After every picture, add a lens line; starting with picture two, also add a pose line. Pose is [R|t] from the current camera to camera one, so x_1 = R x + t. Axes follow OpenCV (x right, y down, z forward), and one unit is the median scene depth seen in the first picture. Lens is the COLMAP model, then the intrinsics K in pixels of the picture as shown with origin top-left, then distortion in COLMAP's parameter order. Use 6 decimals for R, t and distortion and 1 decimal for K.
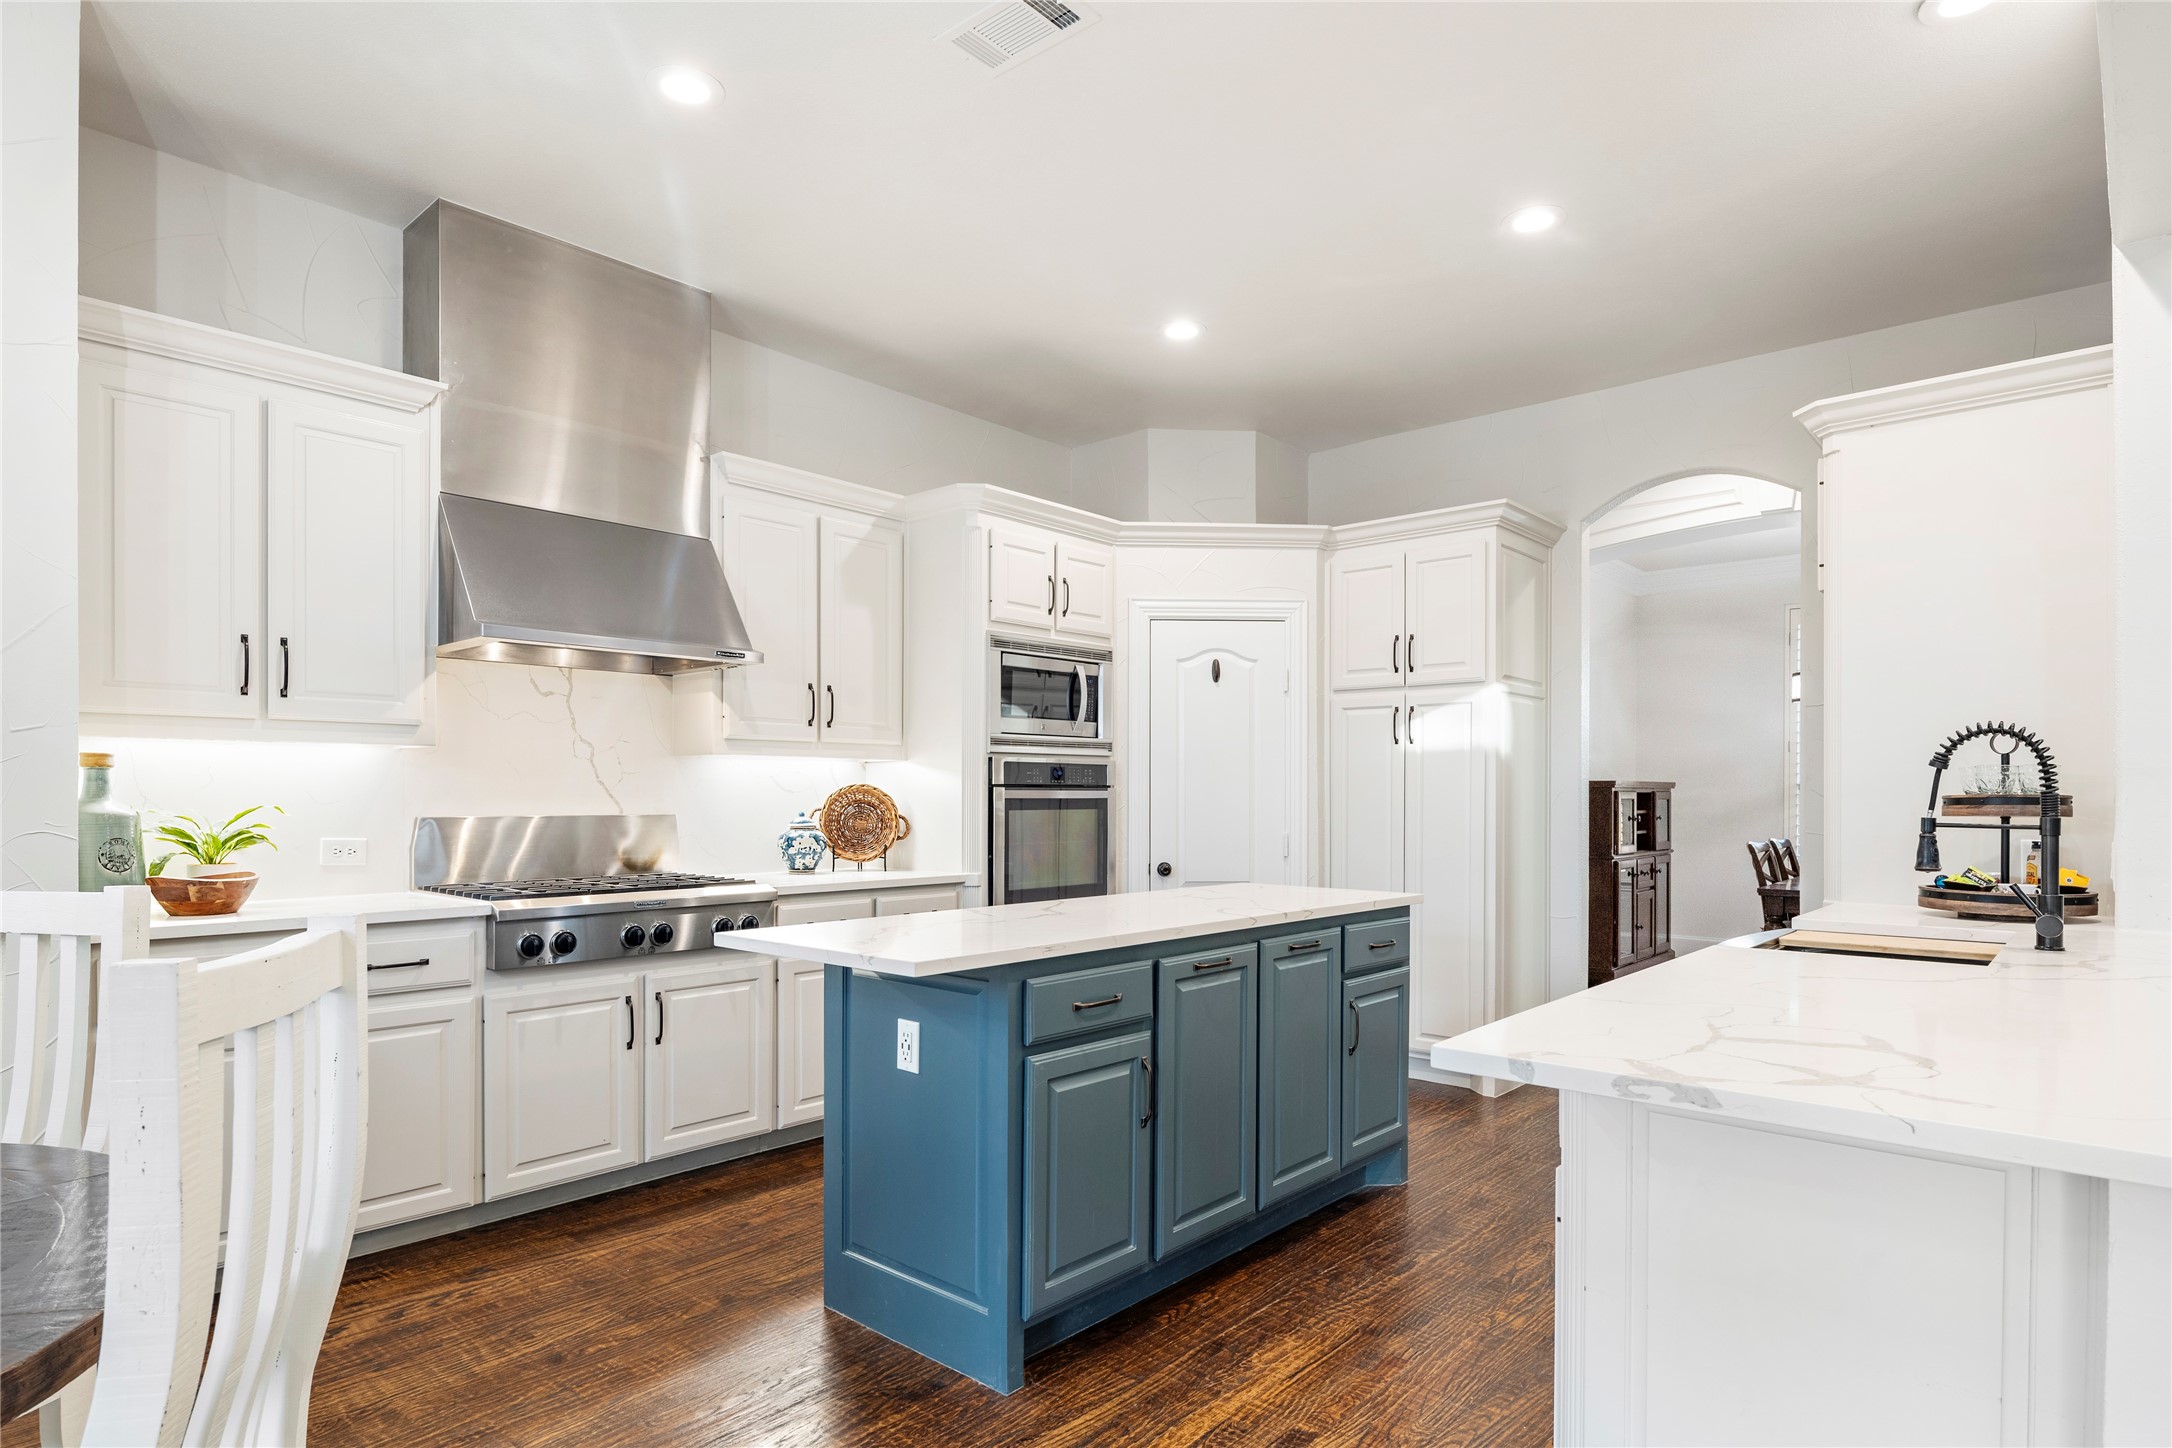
lens RADIAL K [[1178.4, 0, 1076.1], [0, 1178.4, 801.6], [0, 0, 1]] dist [-0.001641, -0.005403]
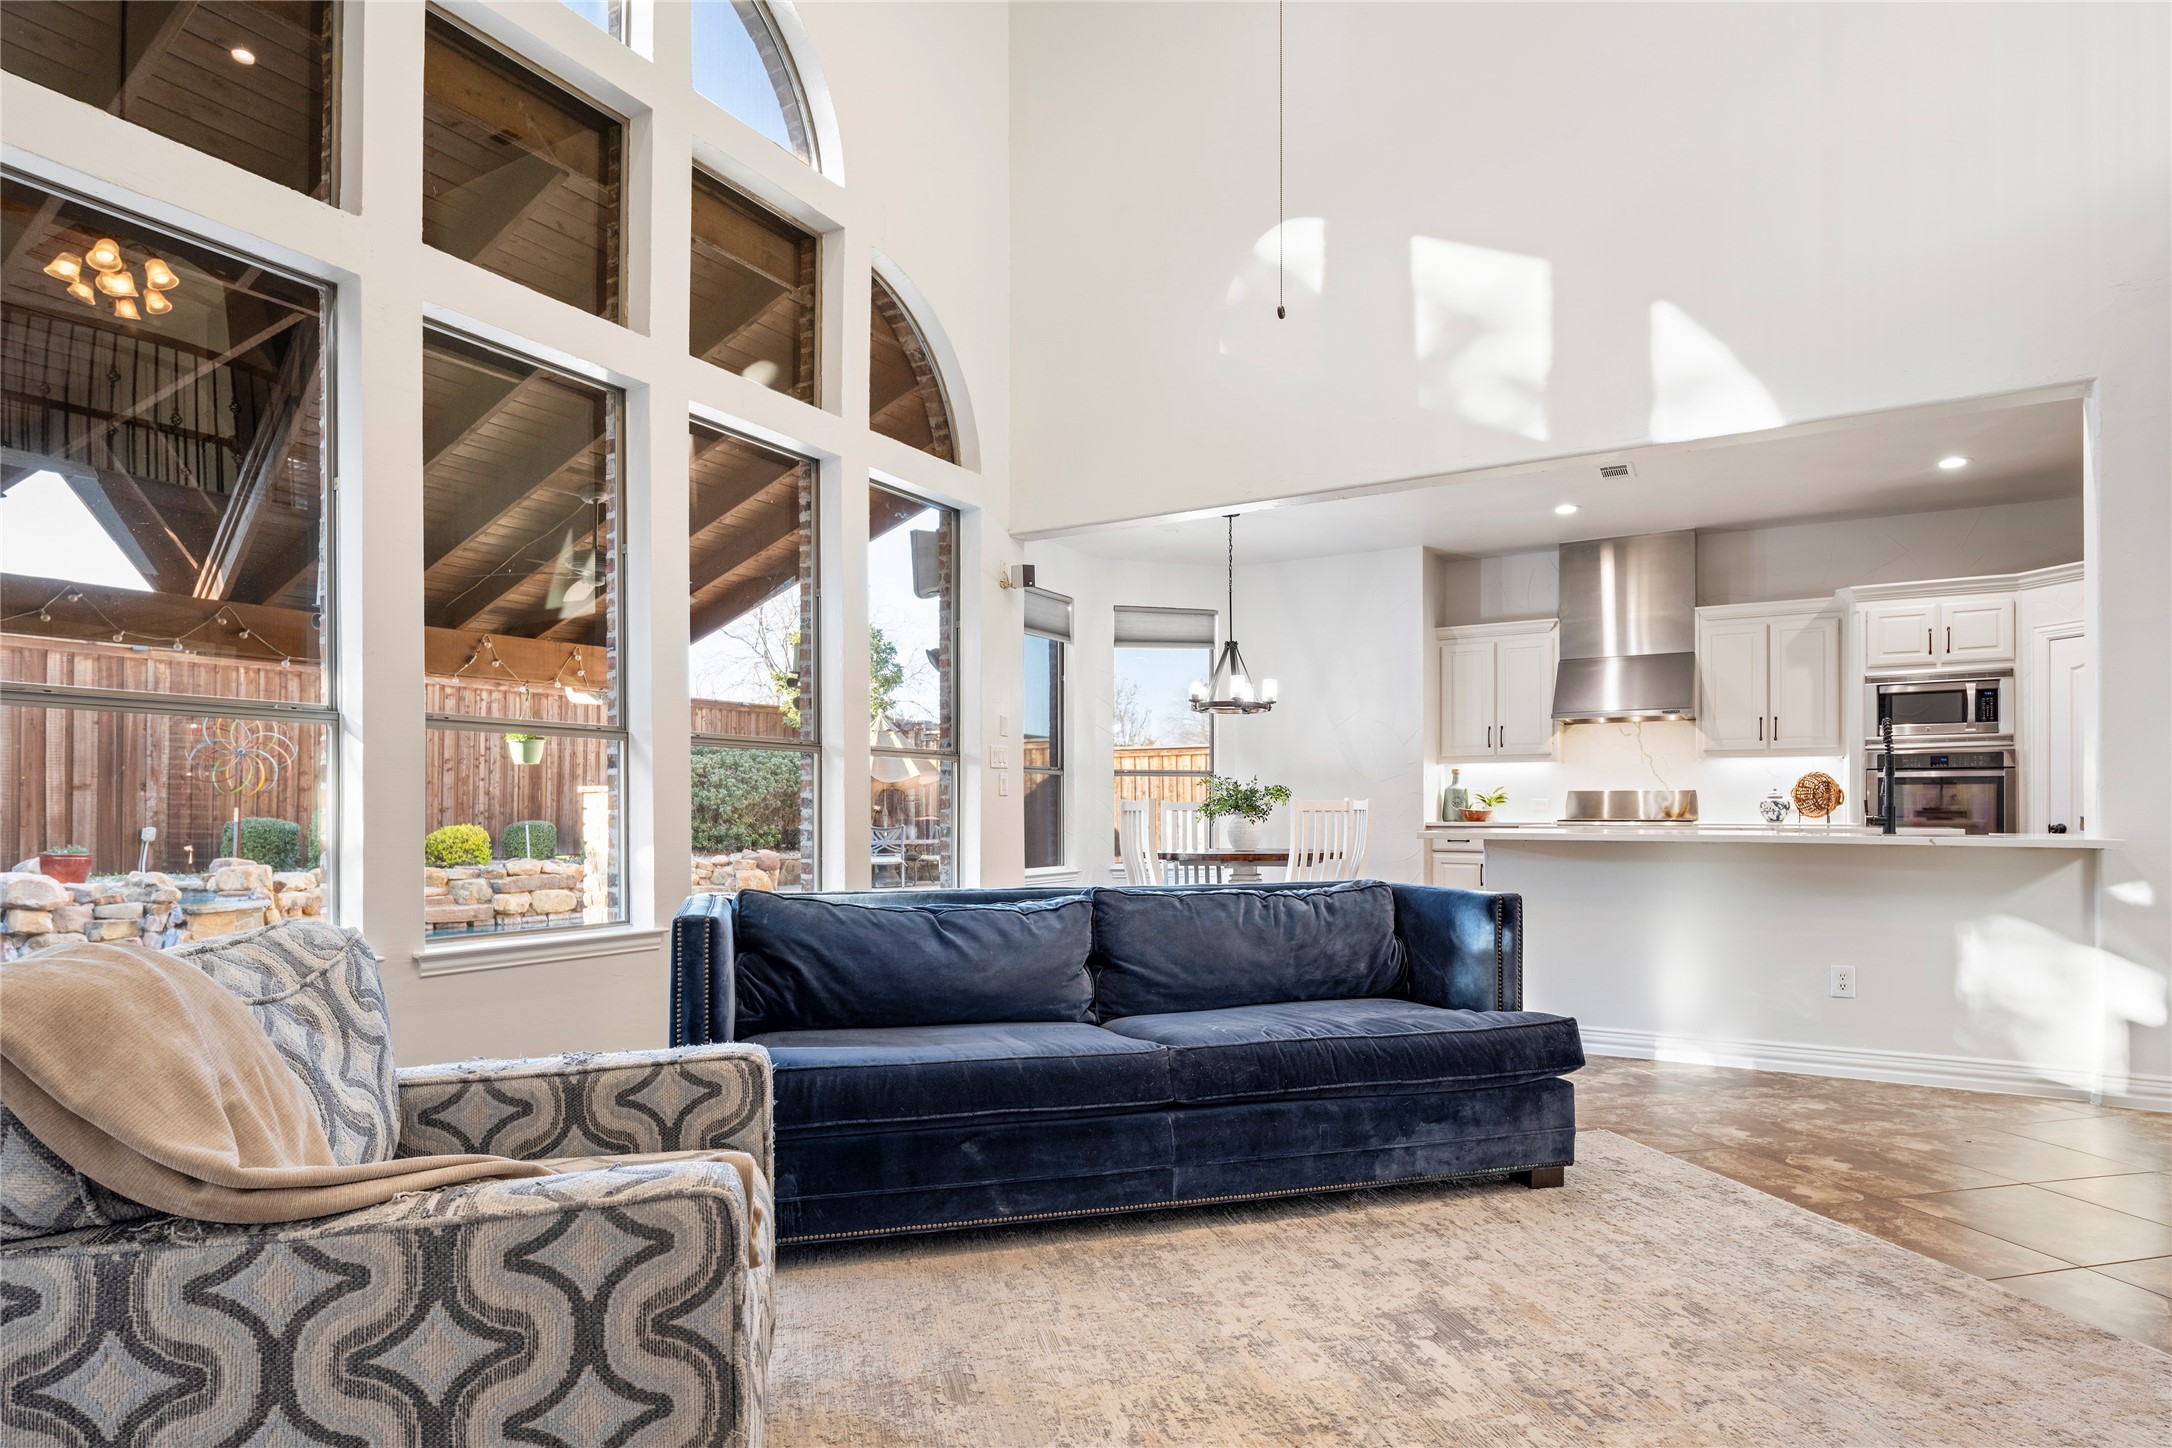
lens RADIAL K [[1178.4, 0, 1084.2], [0, 1178.4, 811.2], [0, 0, 1]] dist [-0.001641, -0.005403]
pose [[0.193452, -0.001886, -0.981108, 1.426392], [-0.004928, 0.999984, -0.002894, 0.057958], [0.981097, 0.005395, 0.193439, -0.393052]]
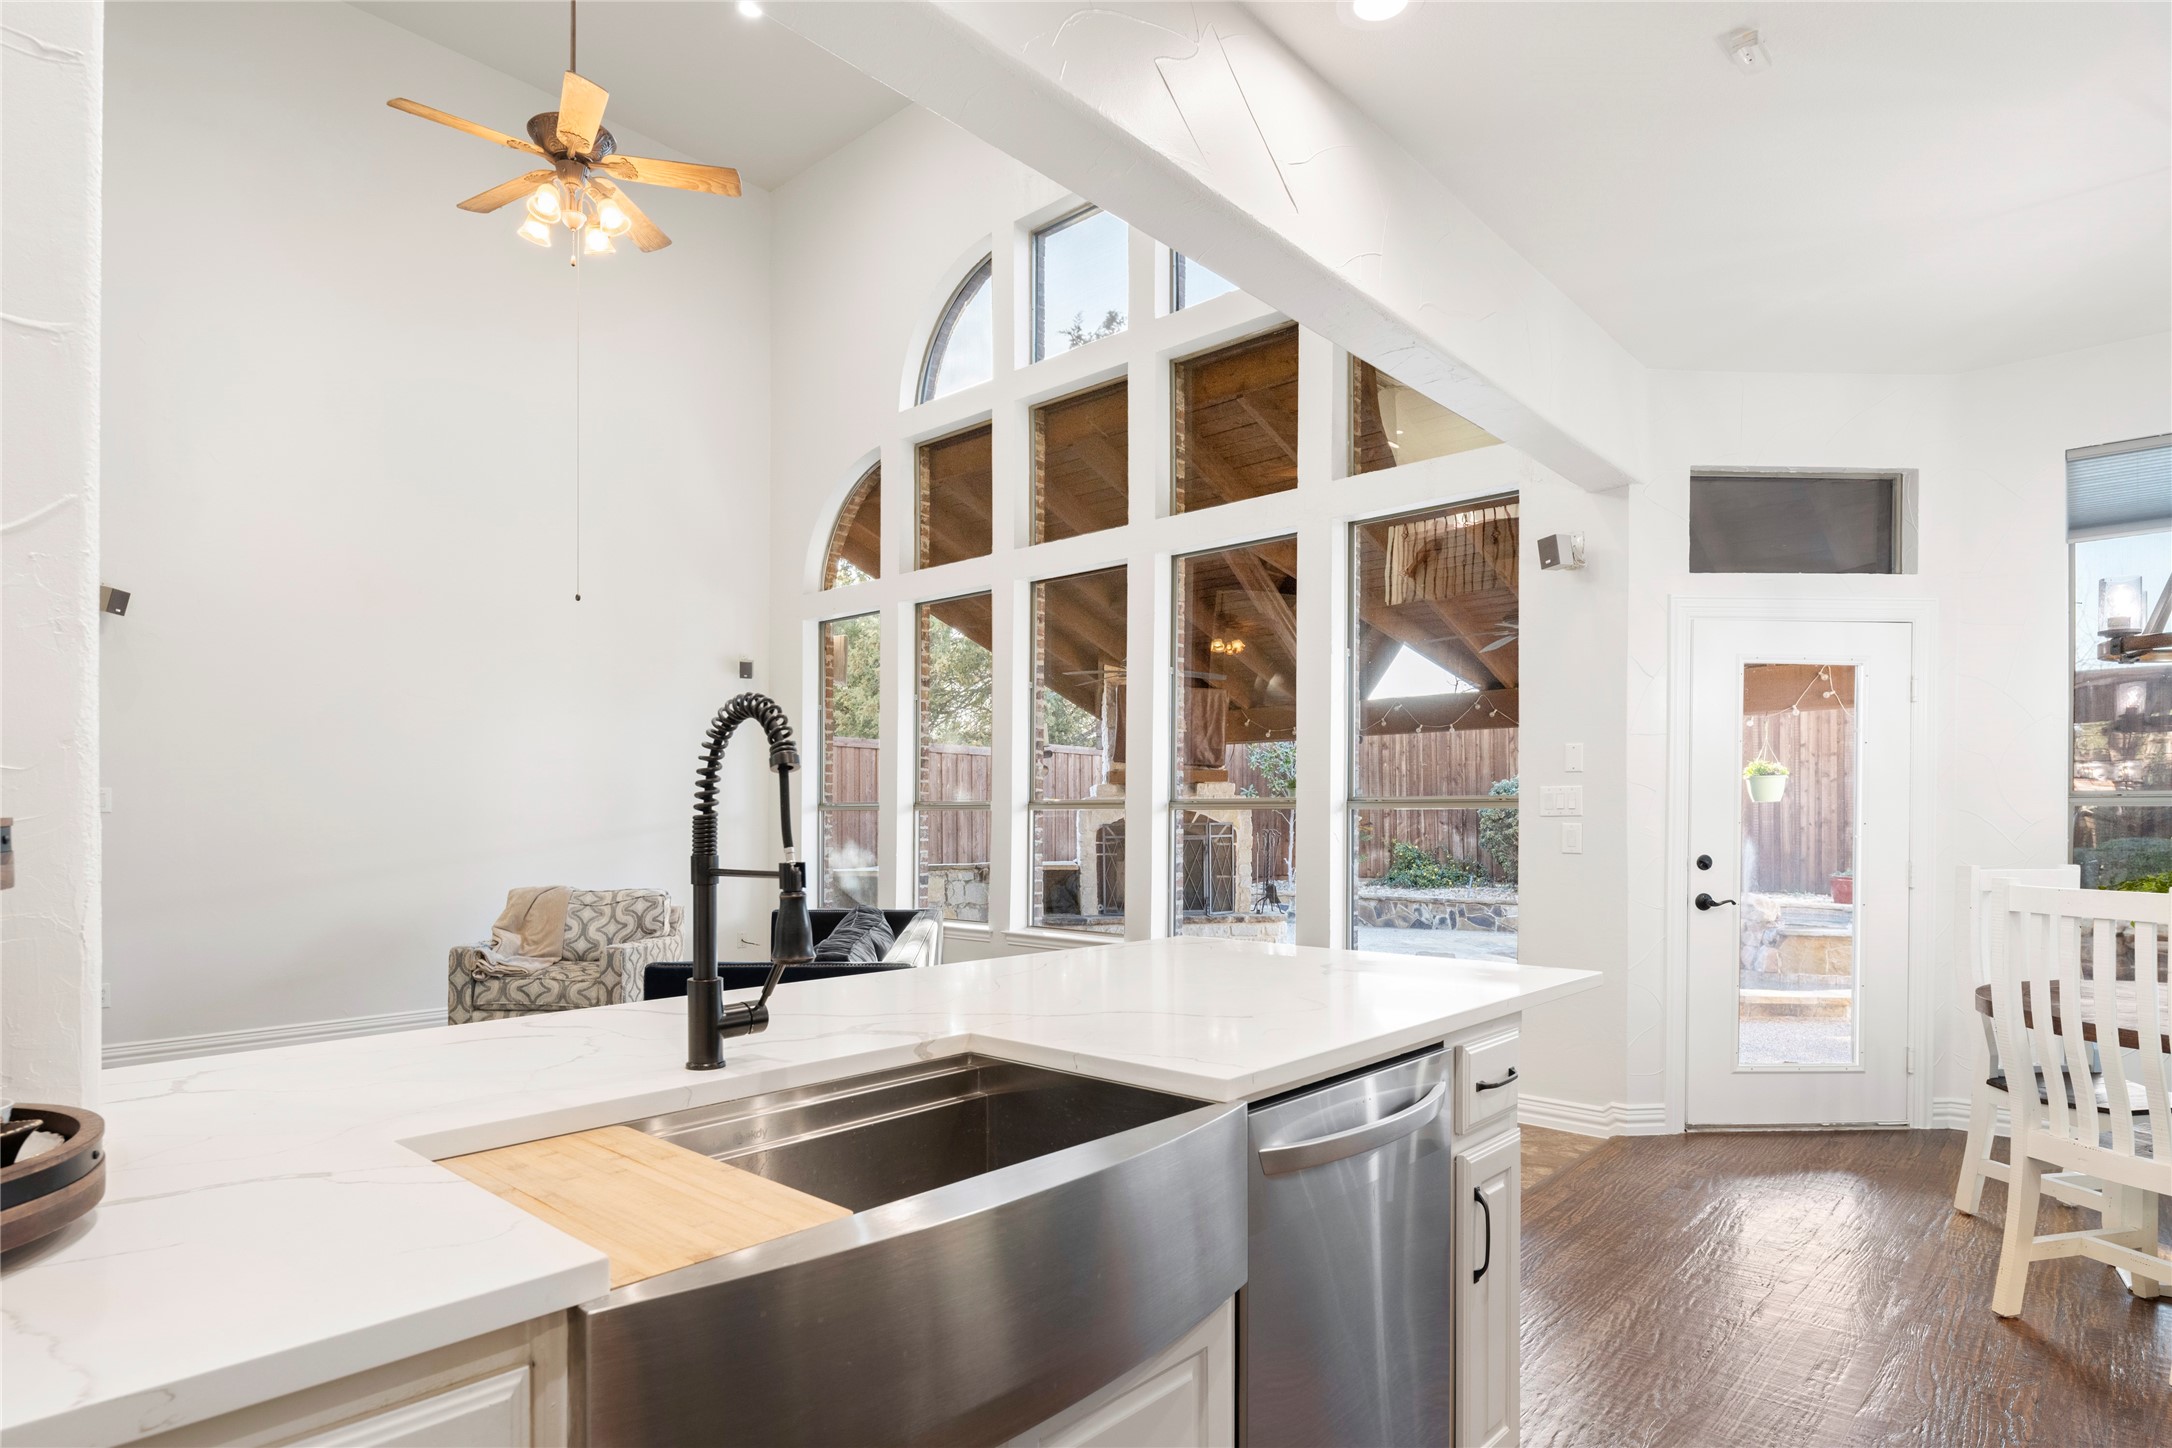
lens RADIAL K [[1178.4, 0, 1075.7], [0, 1178.4, 818.9], [0, 0, 1]] dist [-0.001641, -0.005403]
pose [[-0.999922, -0.003740, 0.011933, 0.358800], [-0.003658, 0.999969, 0.006940, -0.005654], [-0.011958, 0.006895, -0.999905, 0.931629]]
